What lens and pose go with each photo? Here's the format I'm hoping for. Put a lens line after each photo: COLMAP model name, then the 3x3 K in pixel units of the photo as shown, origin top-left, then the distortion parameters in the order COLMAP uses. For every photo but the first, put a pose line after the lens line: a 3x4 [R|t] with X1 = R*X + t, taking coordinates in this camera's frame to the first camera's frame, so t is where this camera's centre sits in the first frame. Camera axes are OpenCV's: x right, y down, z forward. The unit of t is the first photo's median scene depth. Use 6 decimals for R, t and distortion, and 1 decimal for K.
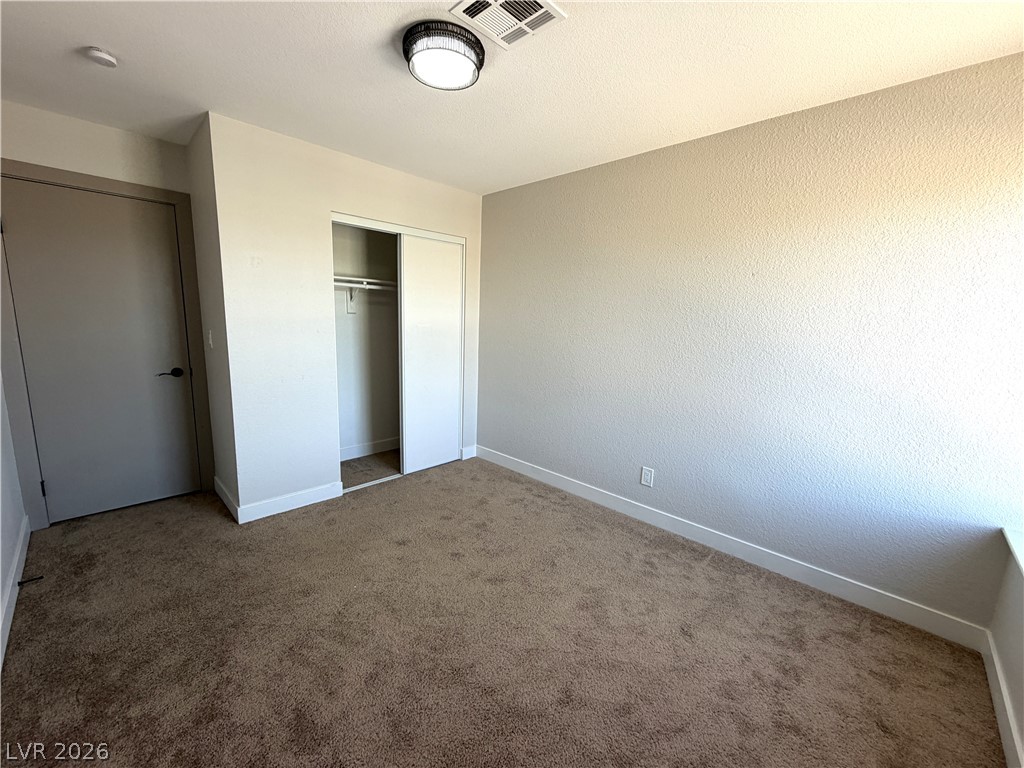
lens RADIAL K [[409.9, 0, 514.0], [0, 409.9, 381.3], [0, 0, 1]] dist [0.001311, 0.000093]
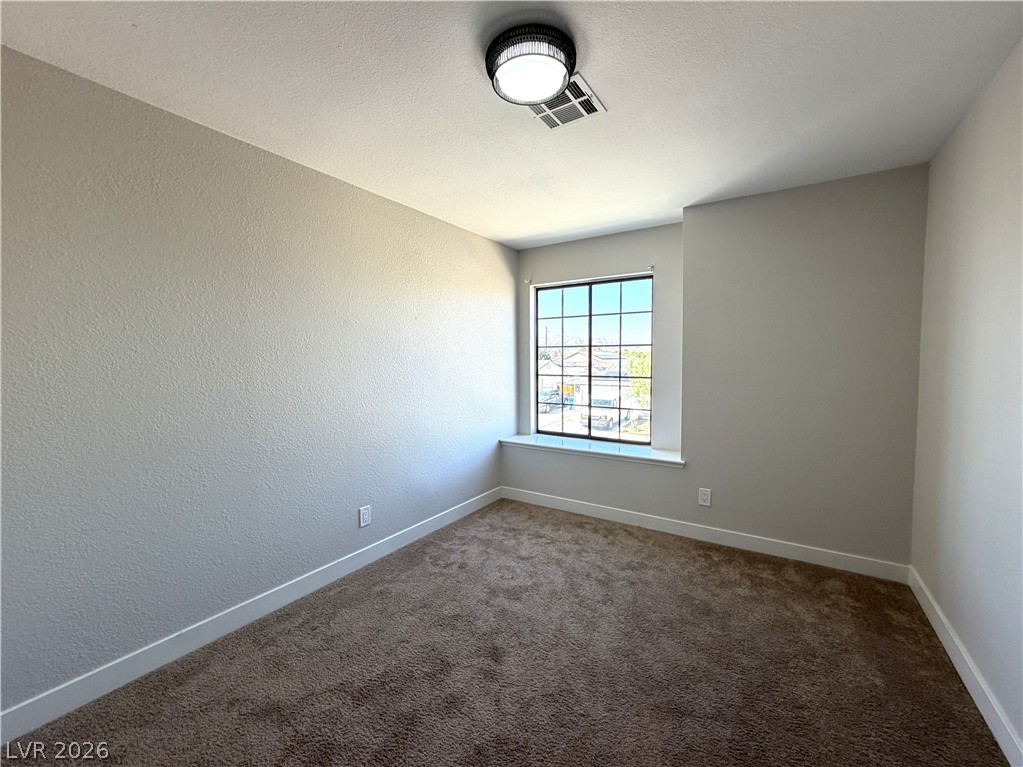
lens RADIAL K [[409.5, 0, 514.1], [0, 409.5, 380.6], [0, 0, 1]] dist [0.001311, 0.000093]
pose [[-0.176388, -0.083764, 0.980750, -0.798196], [0.154370, 0.981689, 0.111608, -0.161485], [-0.972141, 0.171084, -0.160227, 0.940259]]
